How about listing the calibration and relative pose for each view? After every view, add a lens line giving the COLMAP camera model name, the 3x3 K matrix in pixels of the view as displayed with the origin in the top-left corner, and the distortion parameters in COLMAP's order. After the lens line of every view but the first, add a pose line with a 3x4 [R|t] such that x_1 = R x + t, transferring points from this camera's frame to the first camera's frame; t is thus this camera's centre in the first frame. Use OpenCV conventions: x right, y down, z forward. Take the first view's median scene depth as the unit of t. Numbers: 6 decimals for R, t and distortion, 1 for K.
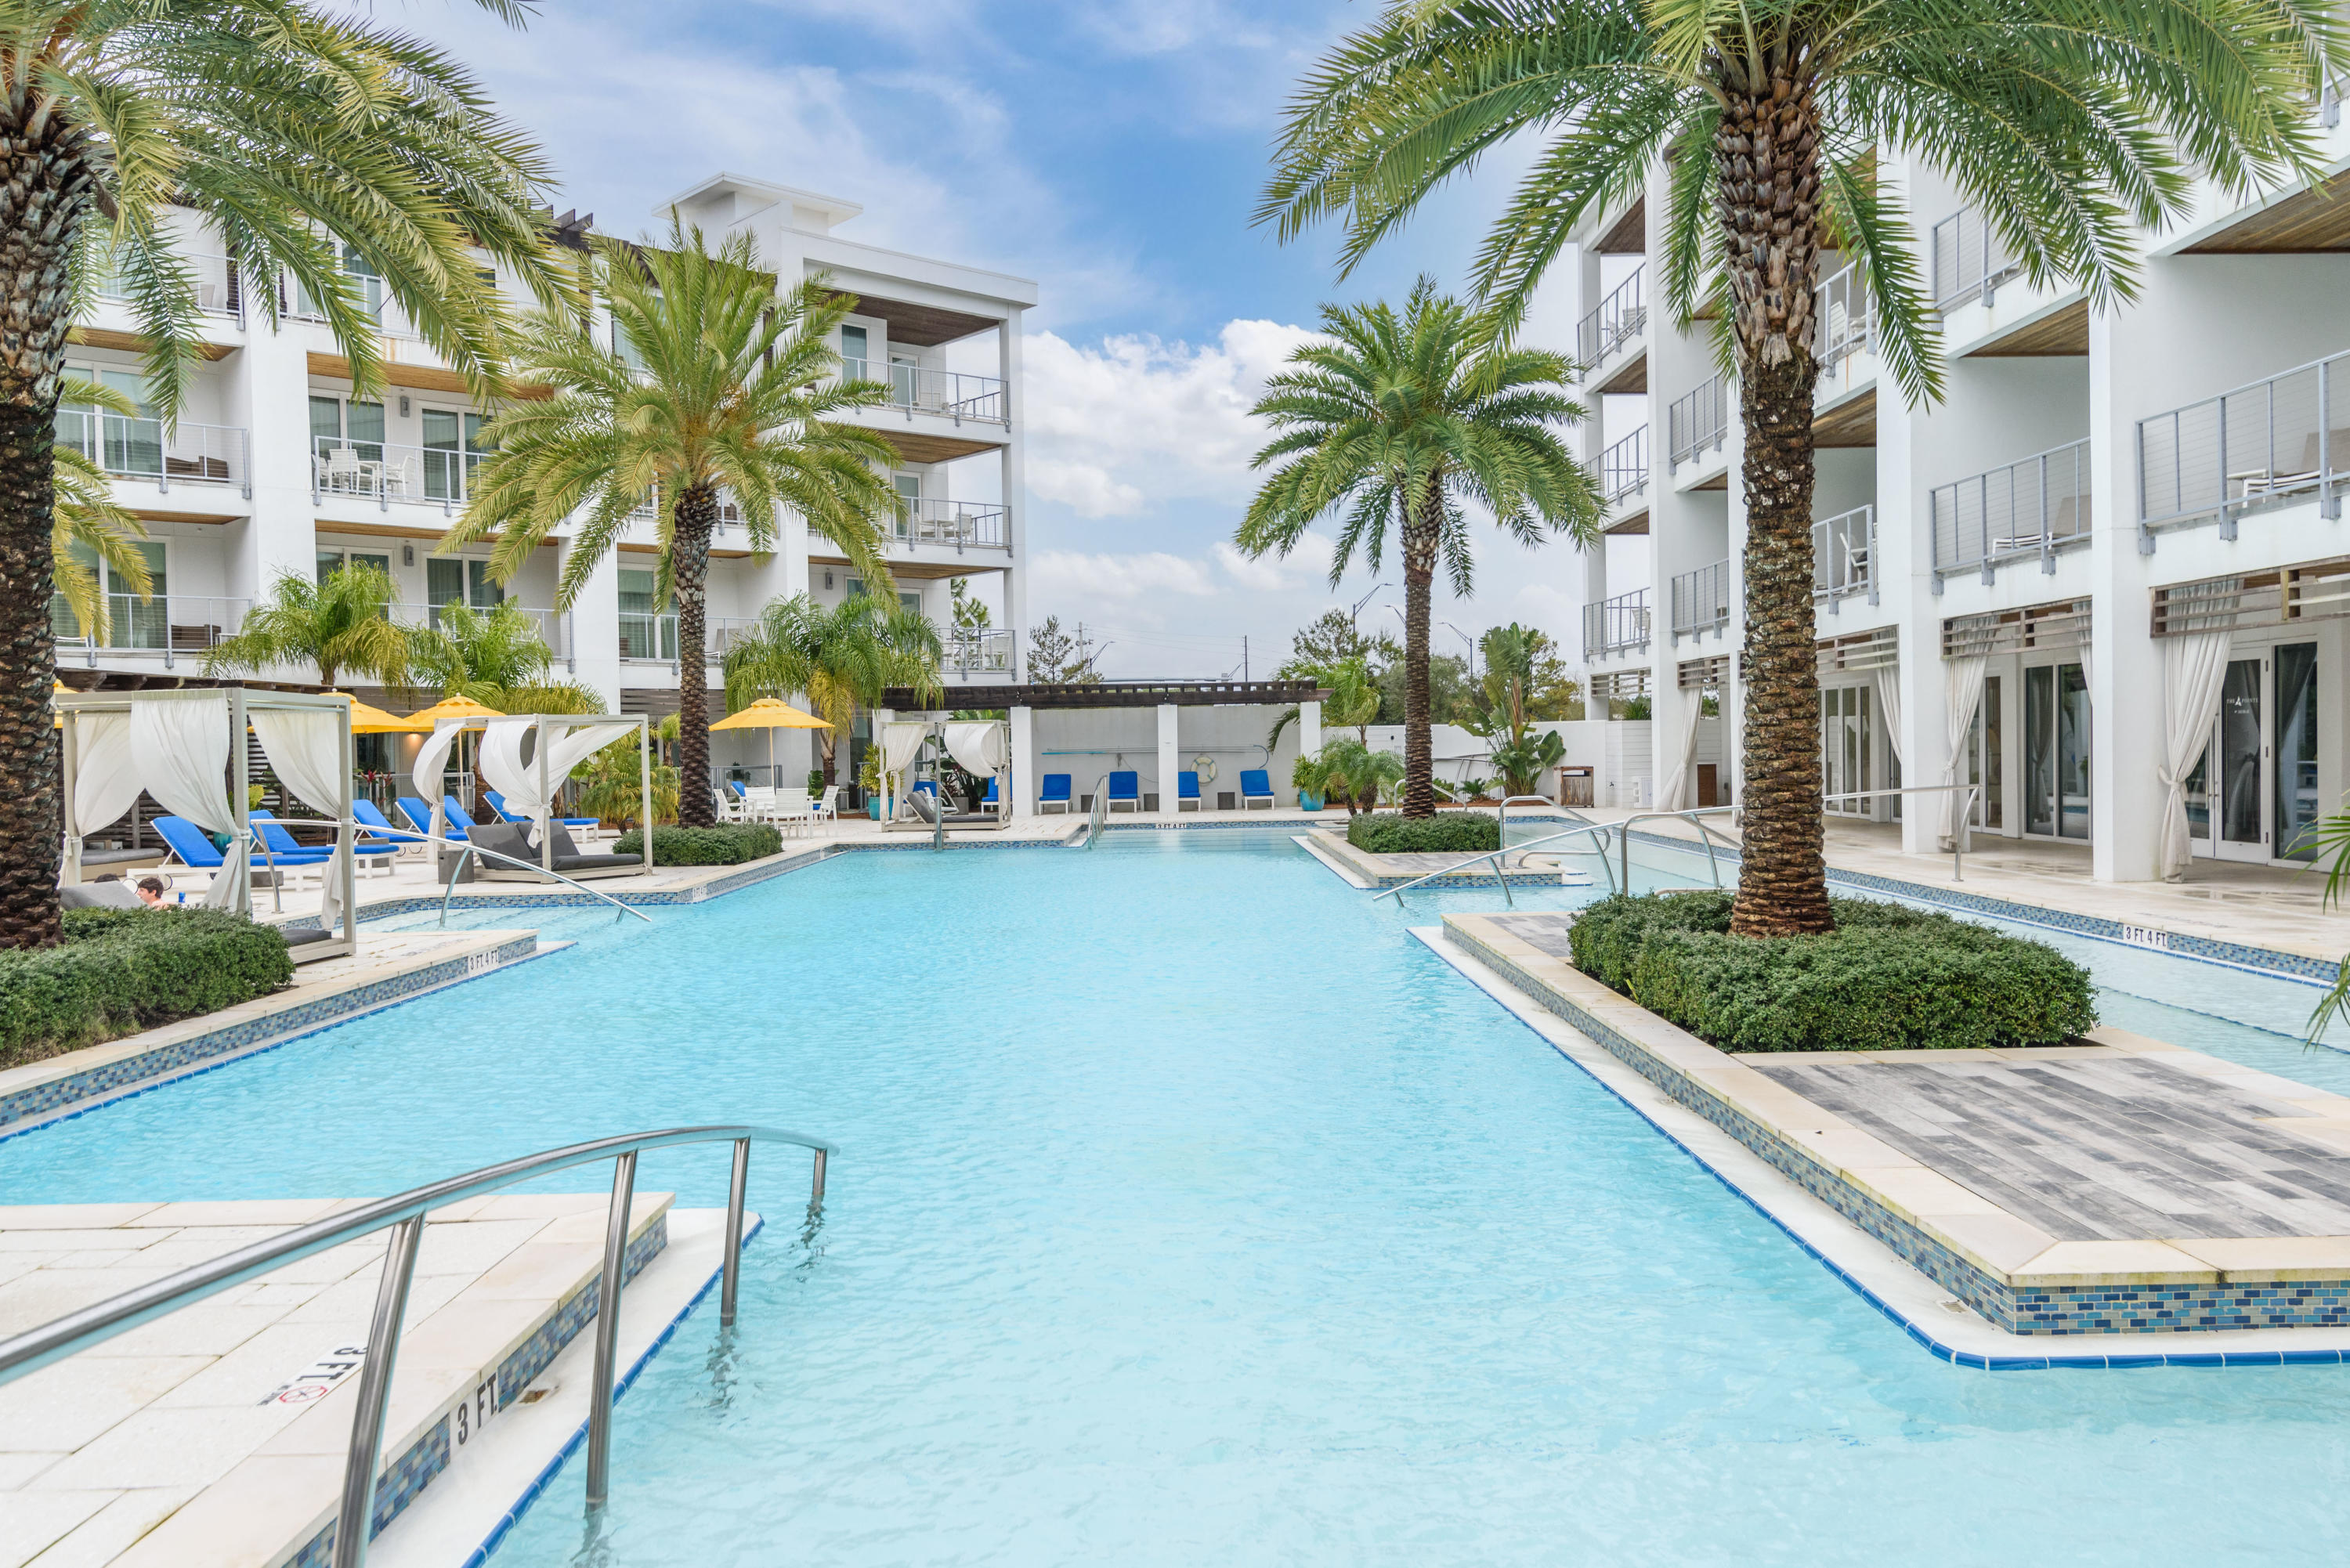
lens RADIAL K [[1698.4, 0, 1175.0], [0, 1698.4, 784.0], [0, 0, 1]] dist [-0.032226, -0.000444]
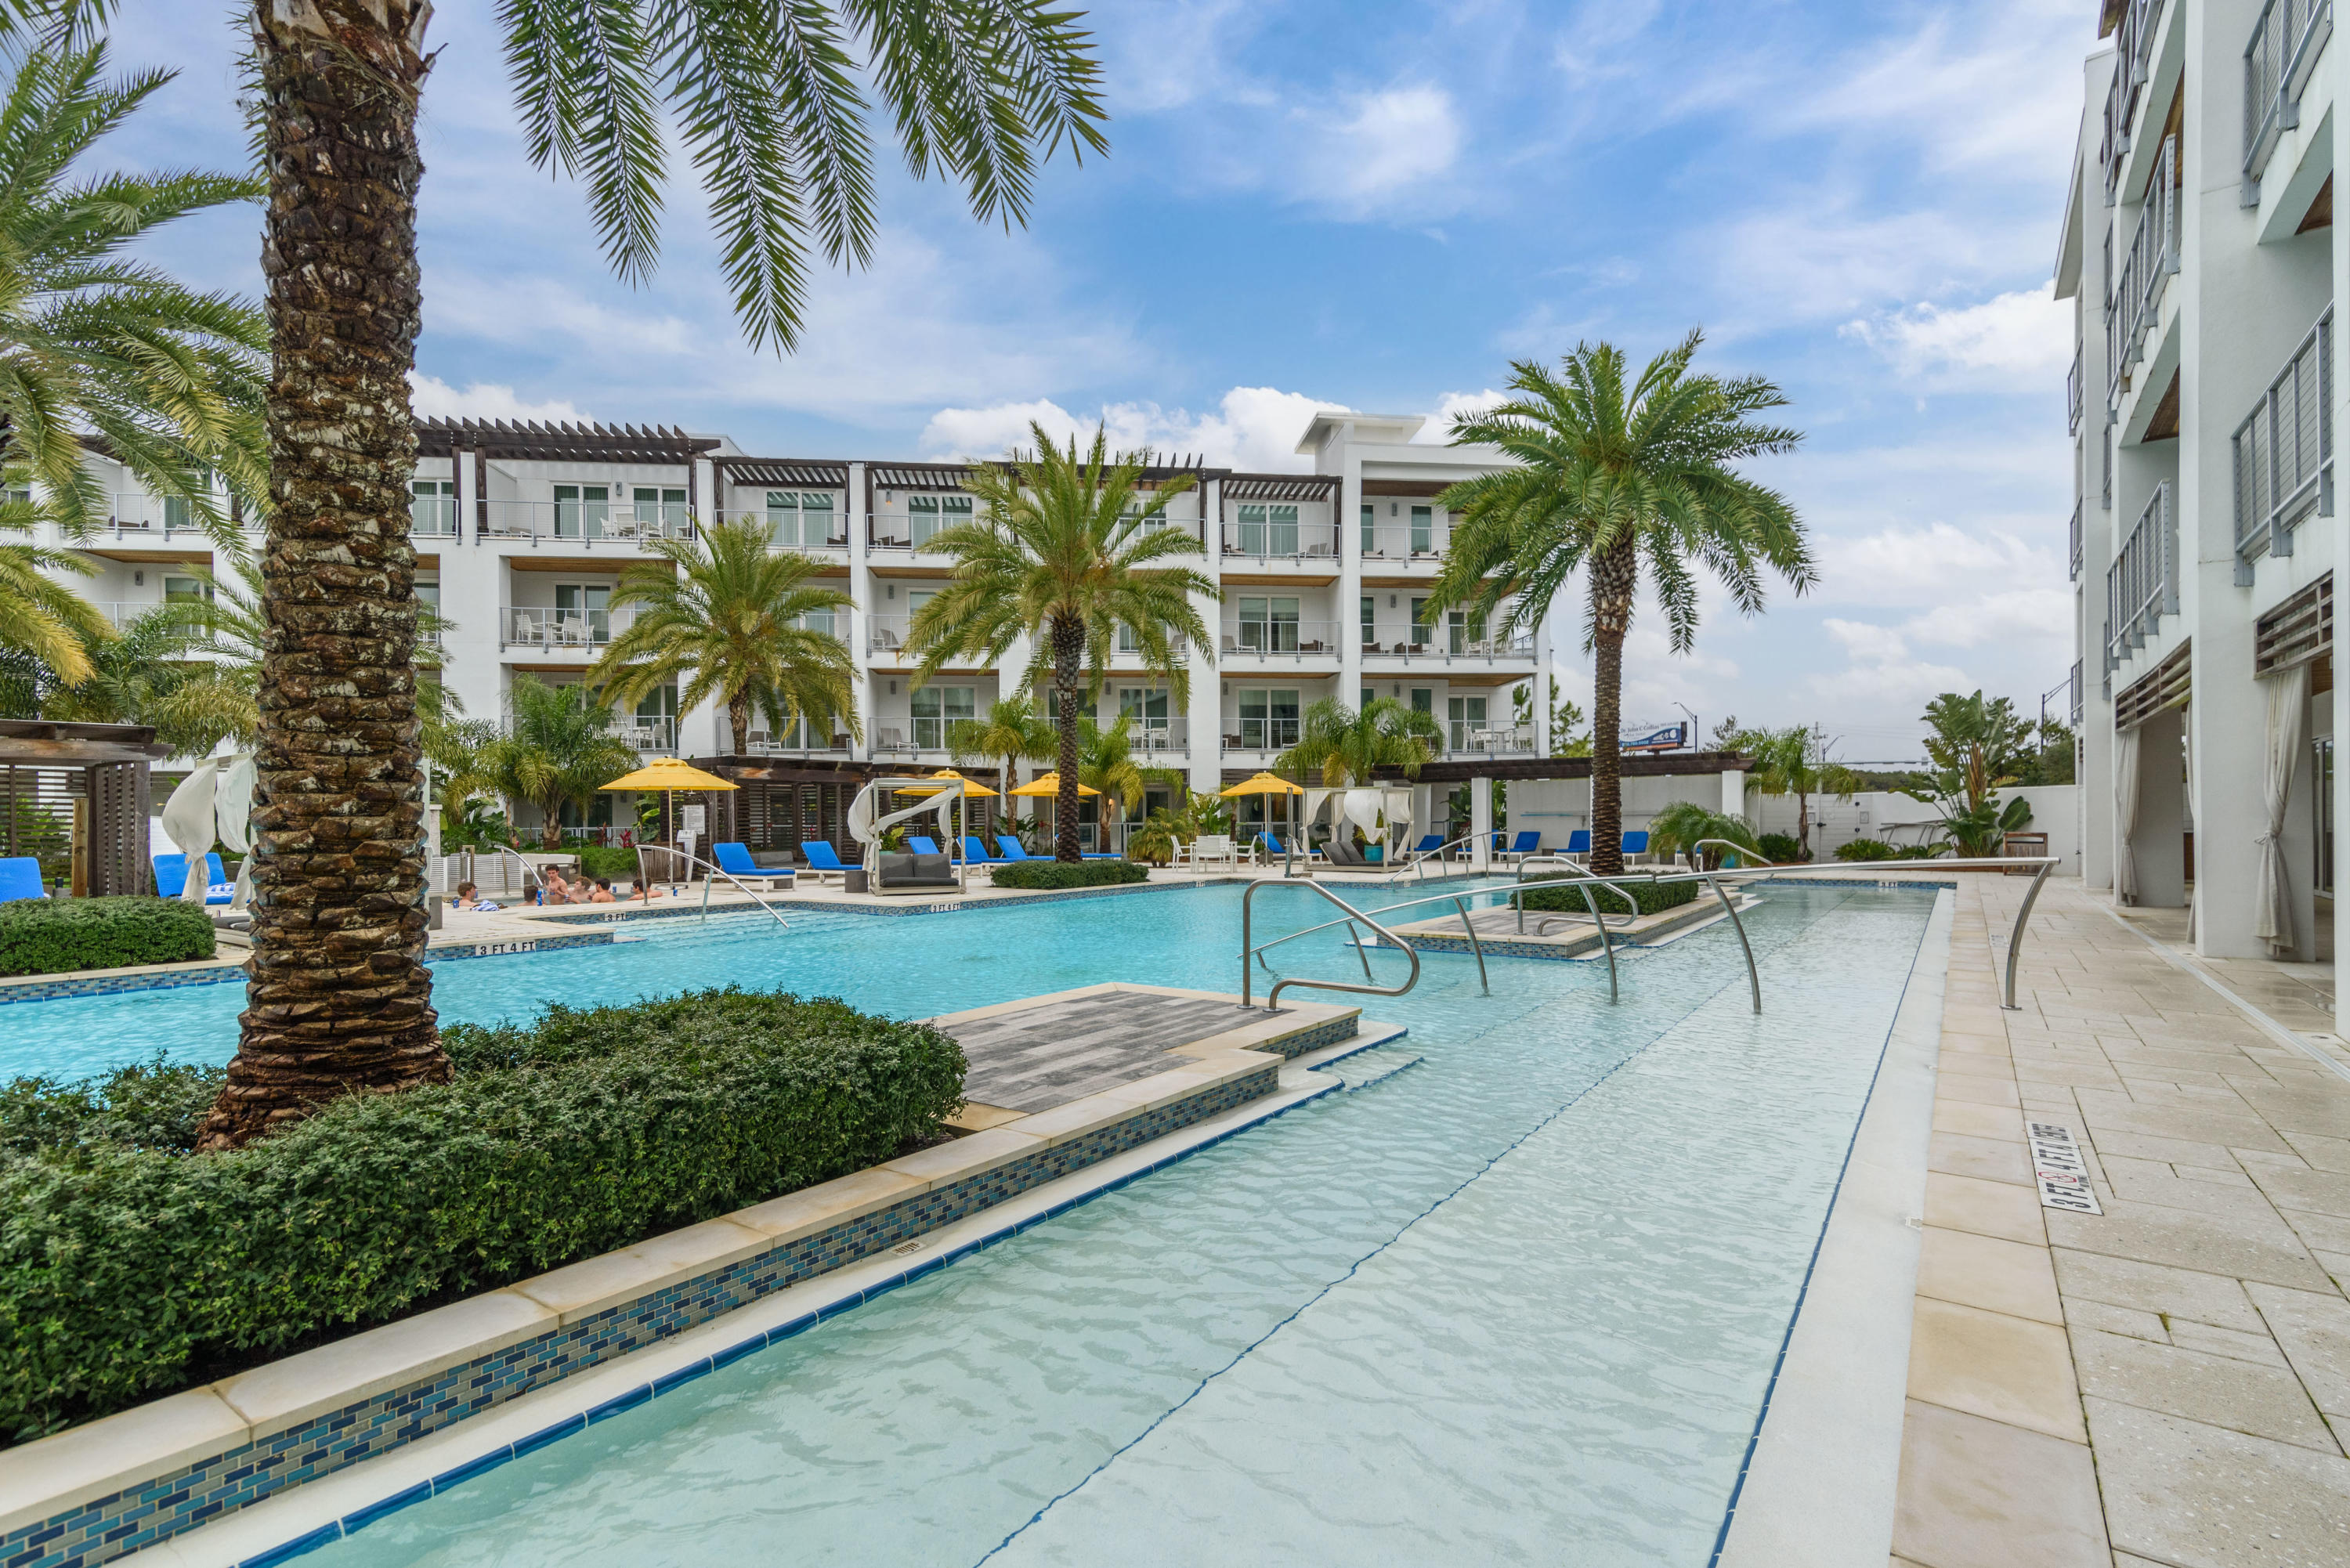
lens RADIAL K [[1079.5, 0, 1175.0], [0, 1079.5, 784.0], [0, 0, 1]] dist [0.001552, 0.000139]
pose [[0.808999, -0.007843, -0.587758, 0.311627], [-0.021876, 0.998817, -0.043439, -0.001594], [0.587403, 0.048000, 0.807870, 0.339190]]
